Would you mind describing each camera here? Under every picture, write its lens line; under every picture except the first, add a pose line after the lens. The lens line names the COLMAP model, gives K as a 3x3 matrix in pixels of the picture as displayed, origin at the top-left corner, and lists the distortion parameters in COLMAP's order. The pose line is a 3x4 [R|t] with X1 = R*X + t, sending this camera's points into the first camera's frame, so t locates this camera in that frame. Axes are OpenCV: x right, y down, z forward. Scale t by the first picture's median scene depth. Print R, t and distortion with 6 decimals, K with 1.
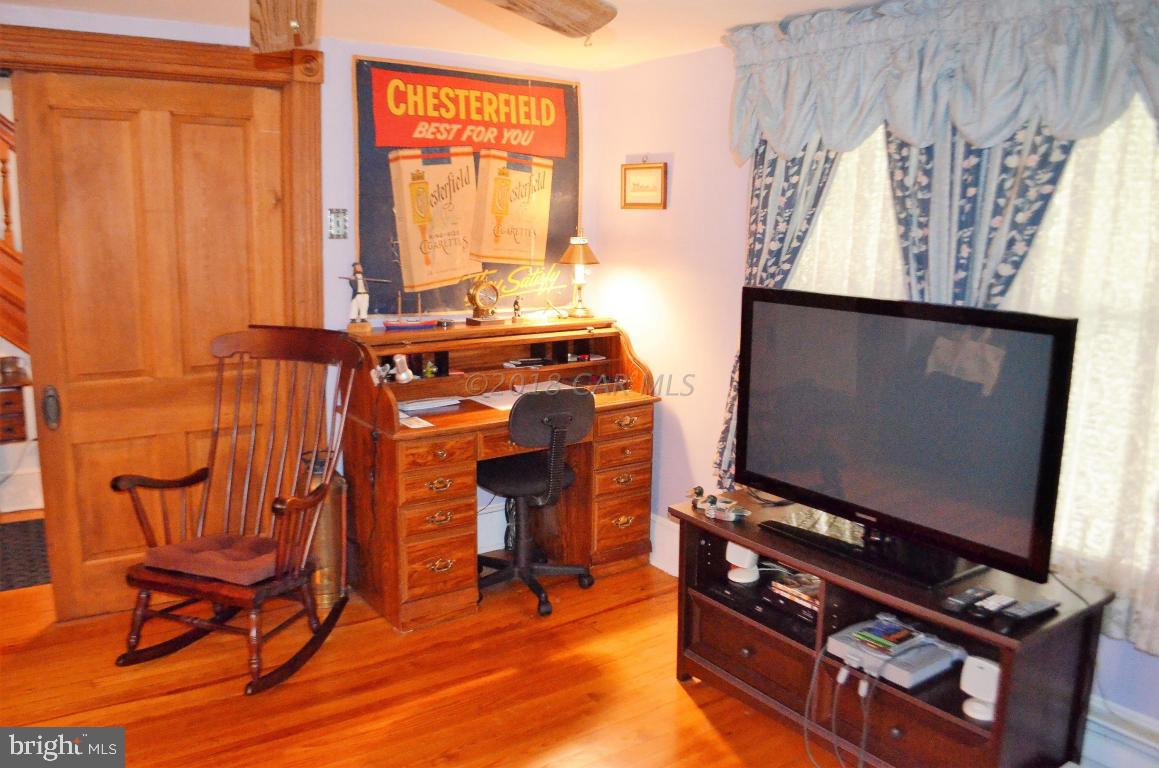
lens RADIAL K [[932.7, 0, 569.7], [0, 932.7, 383.6], [0, 0, 1]] dist [-0.055424, -0.000358]
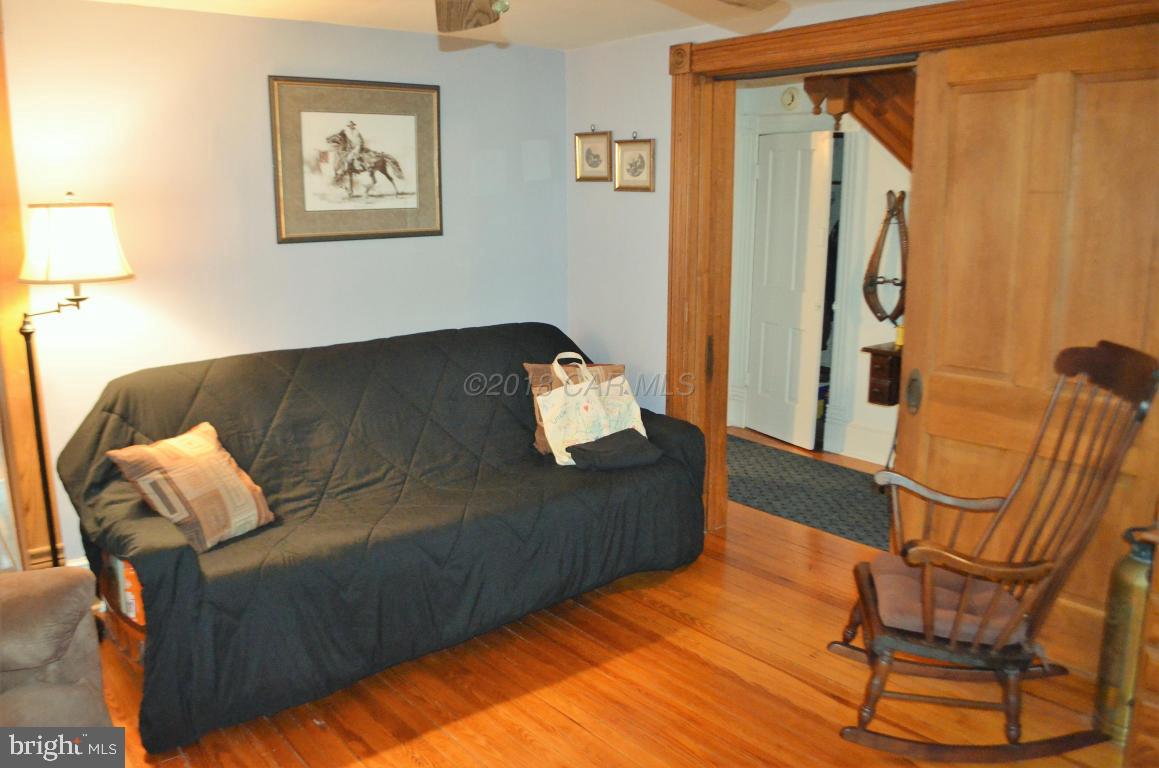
lens RADIAL K [[932.7, 0, 569.7], [0, 932.7, 383.6], [0, 0, 1]] dist [-0.055424, -0.000358]
pose [[0.096055, 0.176683, -0.979570, 0.378381], [-0.170524, 0.972492, 0.158685, -0.077177], [0.980660, 0.151798, 0.123541, 0.504877]]
